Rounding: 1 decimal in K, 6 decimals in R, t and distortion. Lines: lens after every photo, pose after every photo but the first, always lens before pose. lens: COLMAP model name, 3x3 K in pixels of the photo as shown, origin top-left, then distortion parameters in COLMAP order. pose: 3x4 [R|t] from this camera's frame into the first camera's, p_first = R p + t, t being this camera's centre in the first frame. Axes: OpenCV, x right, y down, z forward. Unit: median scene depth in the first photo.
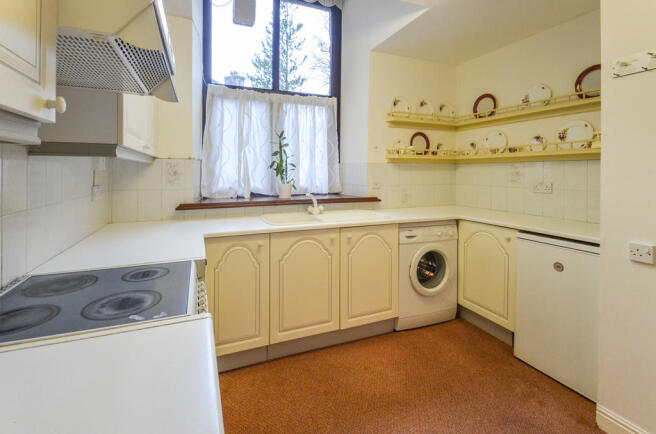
lens RADIAL K [[301.5, 0, 318.4], [0, 301.5, 173.8], [0, 0, 1]] dist [0.000637, 0.000038]
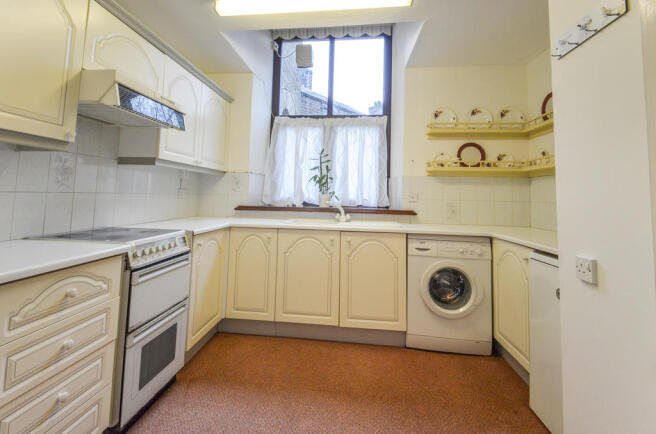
lens RADIAL K [[301.5, 0, 318.4], [0, 301.5, 173.8], [0, 0, 1]] dist [0.000637, 0.000038]
pose [[0.875410, -0.017846, -0.483051, 0.430663], [-0.024419, 0.996410, -0.081066, 0.048599], [0.482764, 0.082762, 0.871831, -0.019711]]
